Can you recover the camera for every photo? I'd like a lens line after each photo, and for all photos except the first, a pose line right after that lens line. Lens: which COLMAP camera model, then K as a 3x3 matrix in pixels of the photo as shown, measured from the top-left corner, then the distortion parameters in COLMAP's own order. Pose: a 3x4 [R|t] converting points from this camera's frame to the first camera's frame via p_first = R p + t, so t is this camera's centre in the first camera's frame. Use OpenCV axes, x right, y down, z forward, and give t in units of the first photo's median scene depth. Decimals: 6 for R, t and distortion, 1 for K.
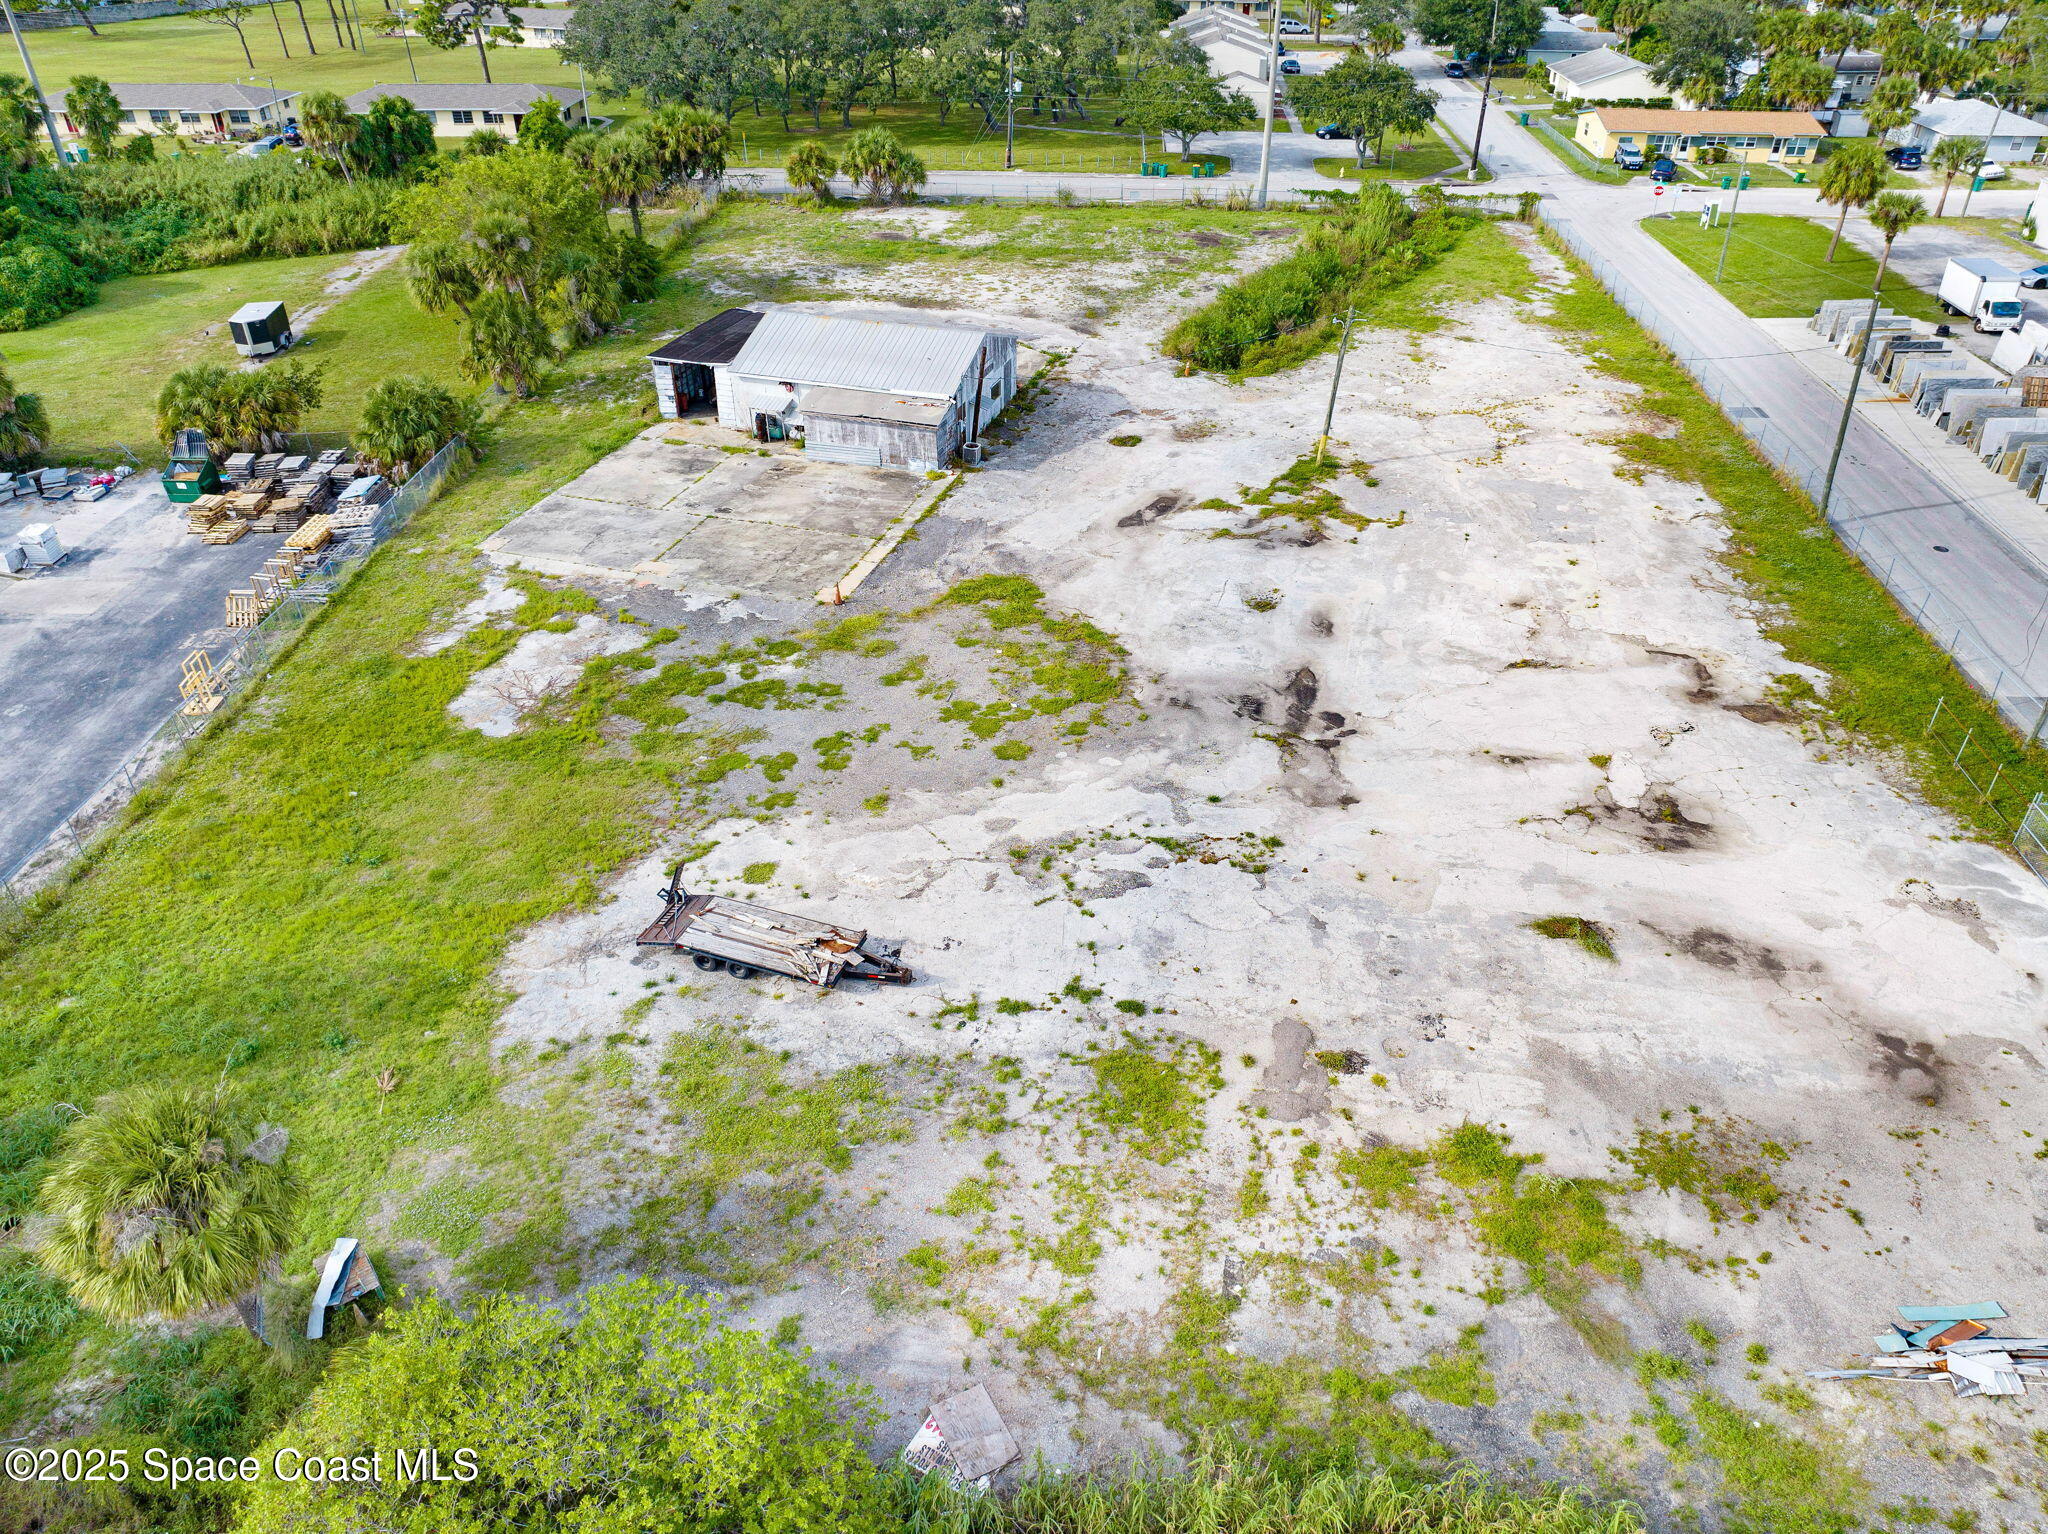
lens RADIAL K [[1495.5, 0, 1032.8], [0, 1495.5, 669.4], [0, 0, 1]] dist [-0.051818, 0.023597]
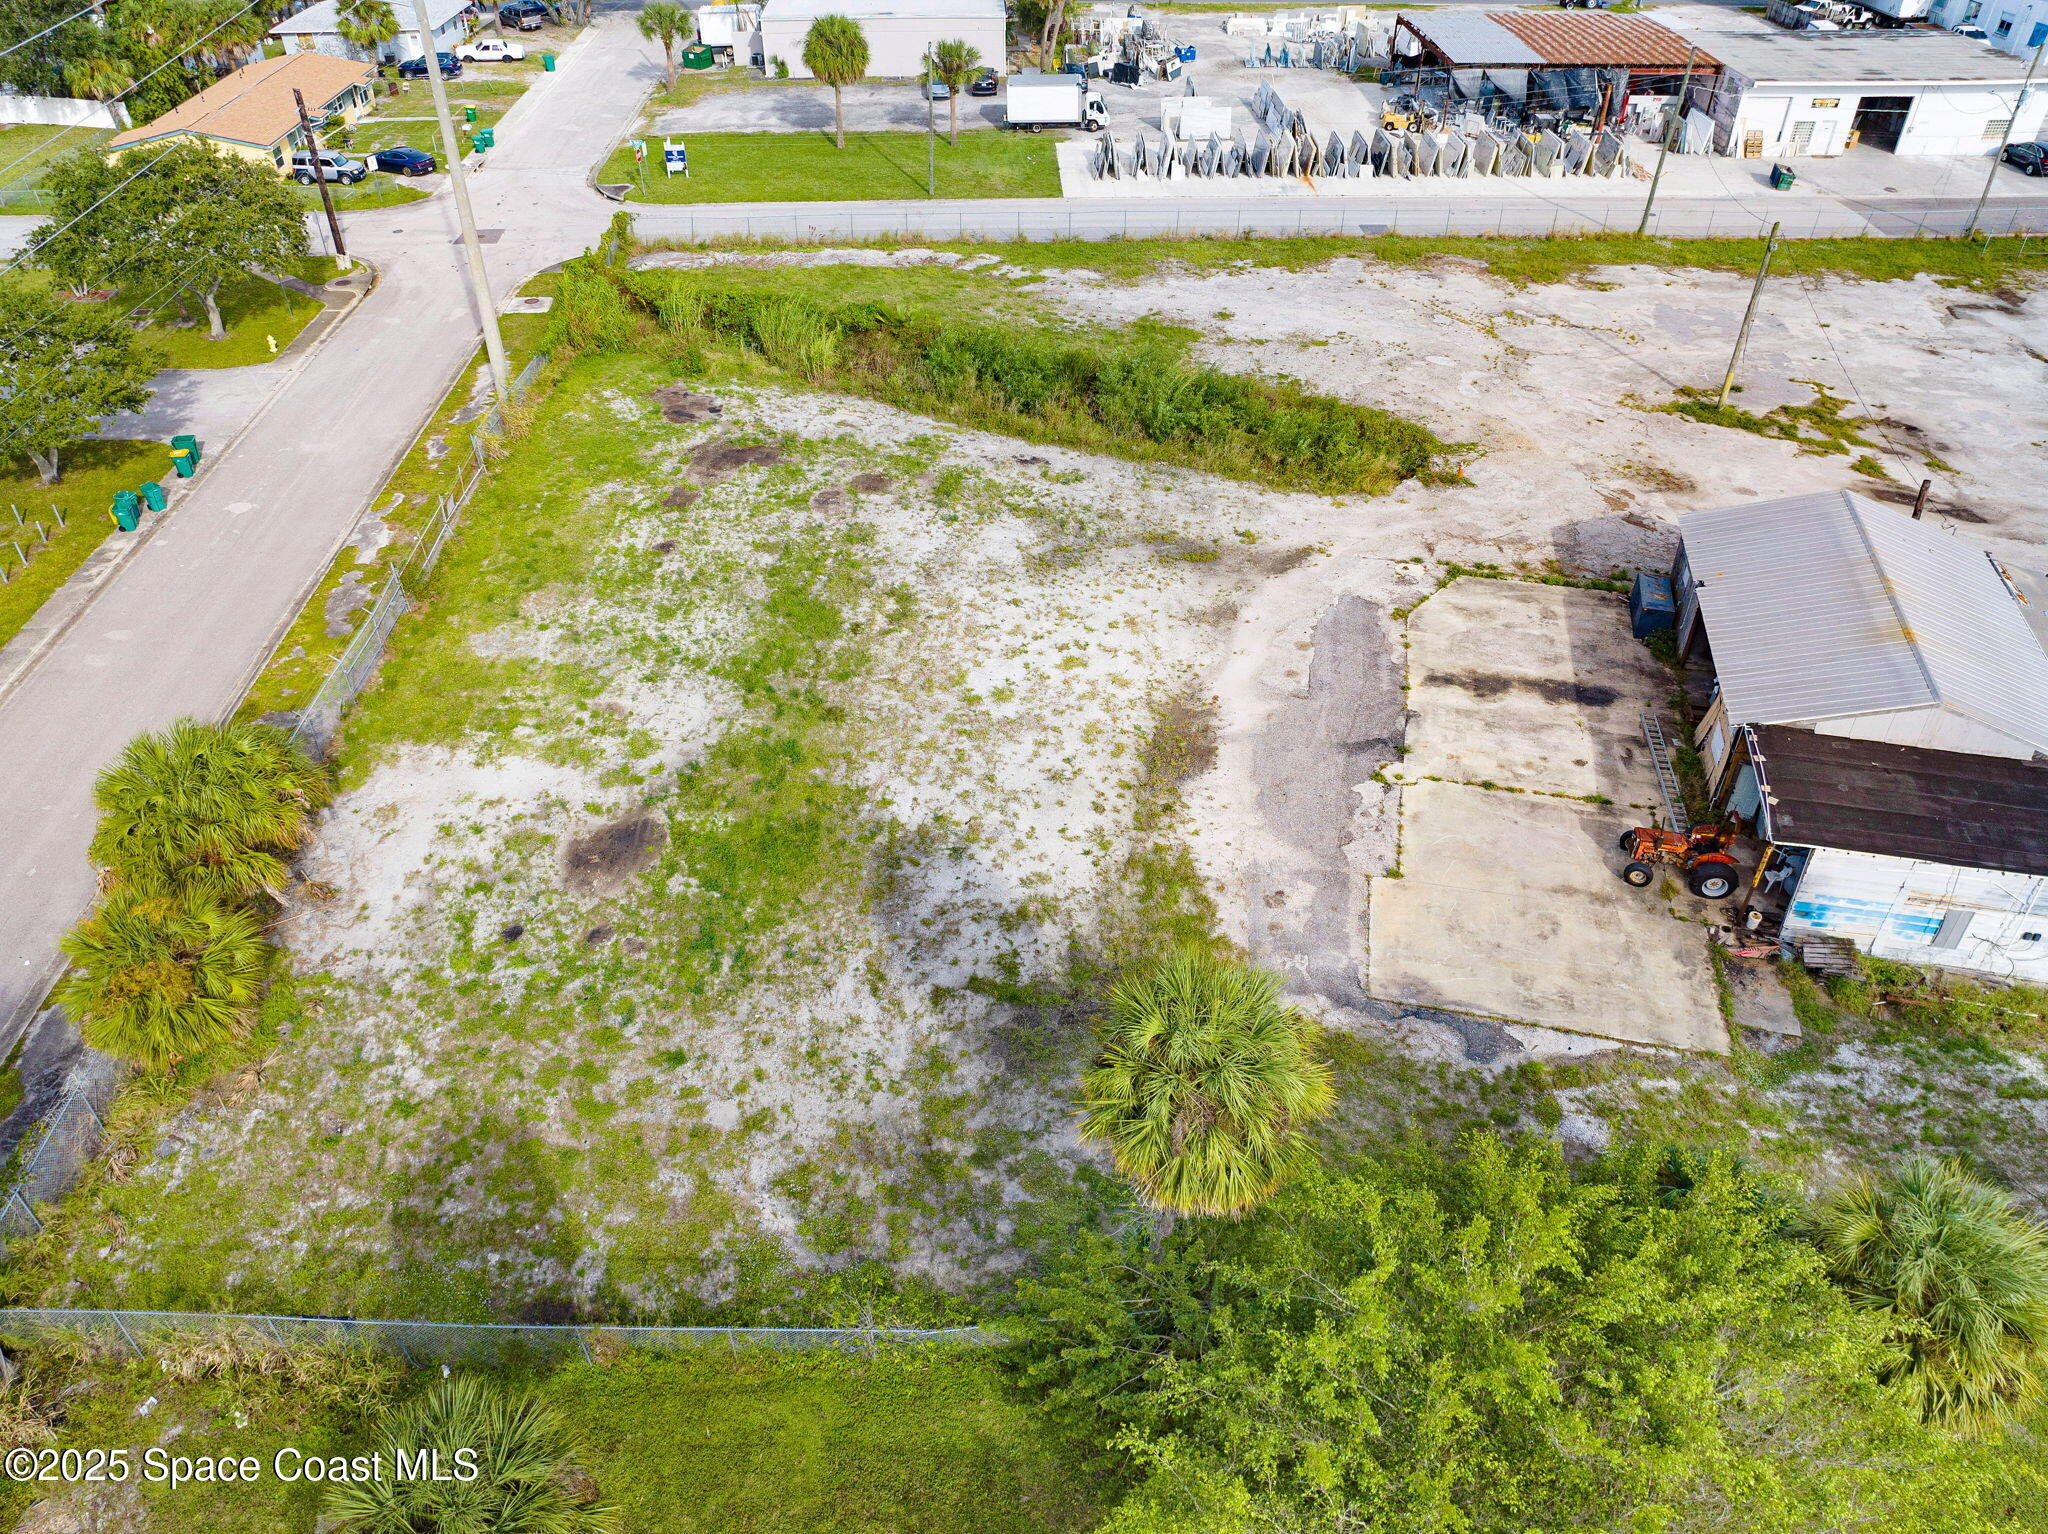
lens RADIAL K [[1494.2, 0, 1030.8], [0, 1494.2, 674.9], [0, 0, 1]] dist [-0.046256, 0.003564]
pose [[-0.092387, -0.574644, 0.813172, -0.682885], [0.503491, 0.677607, 0.536047, -0.831314], [-0.859047, 0.458949, 0.226726, 1.428574]]
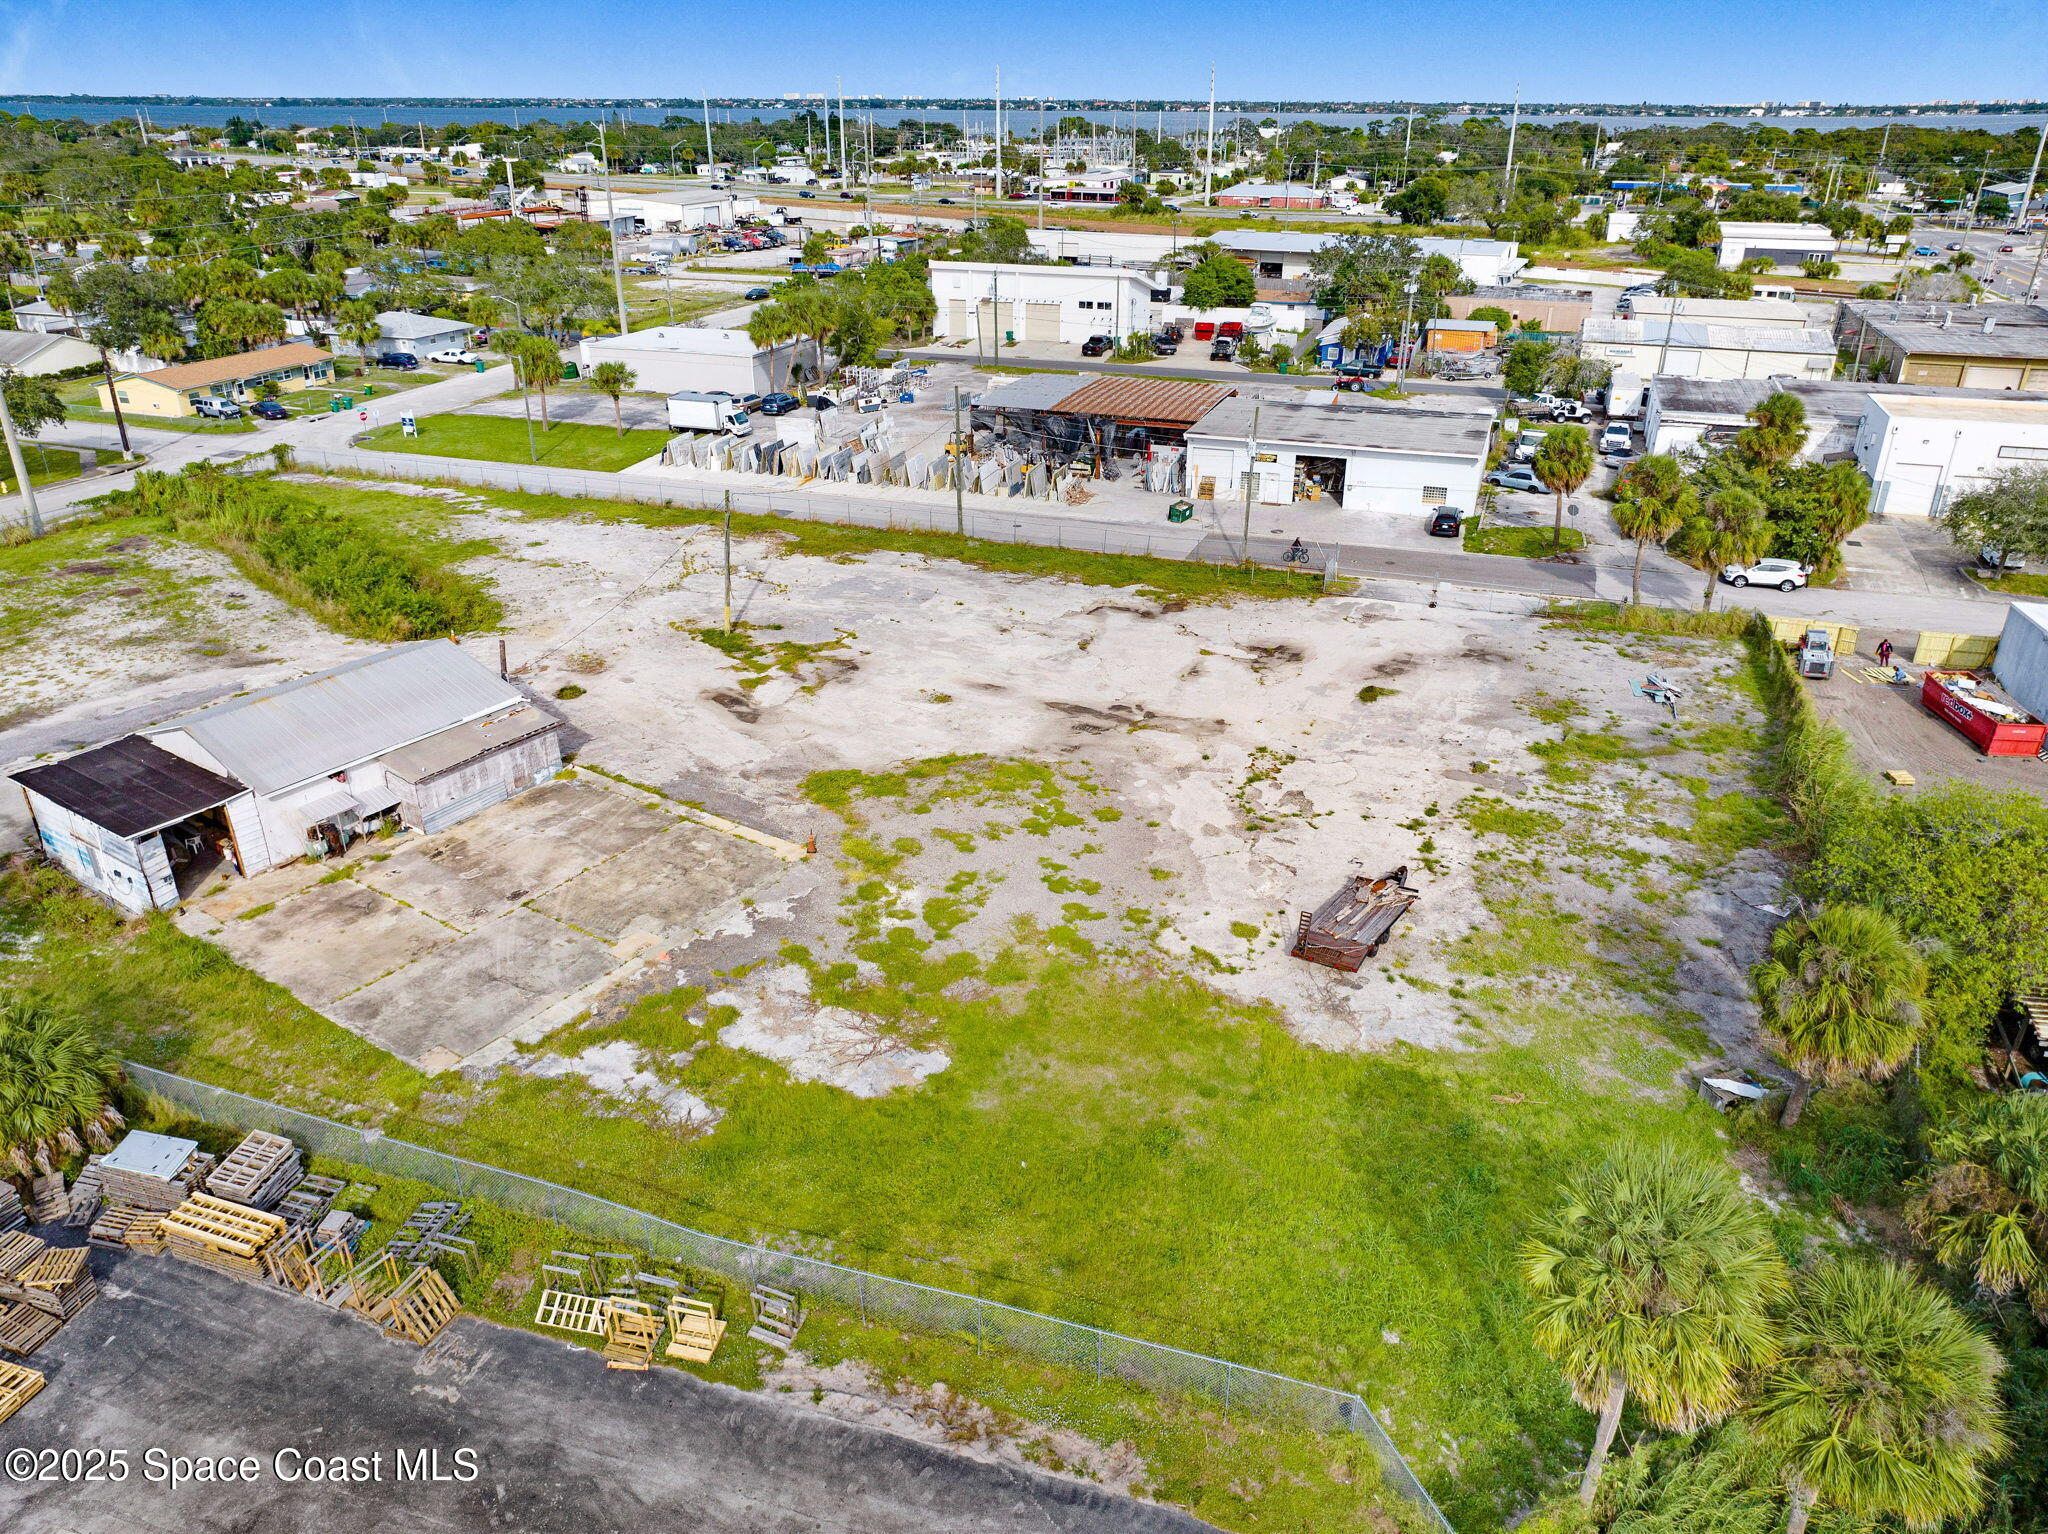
lens RADIAL K [[1521.0, 0, 1025.8], [0, 1521.0, 605.1], [0, 0, 1]] dist [-0.034821, 0.003051]
pose [[0.269756, -0.306264, 0.912926, -0.910832], [0.480452, 0.864438, 0.148031, -0.252769], [-0.834504, 0.398685, 0.380332, 0.430045]]
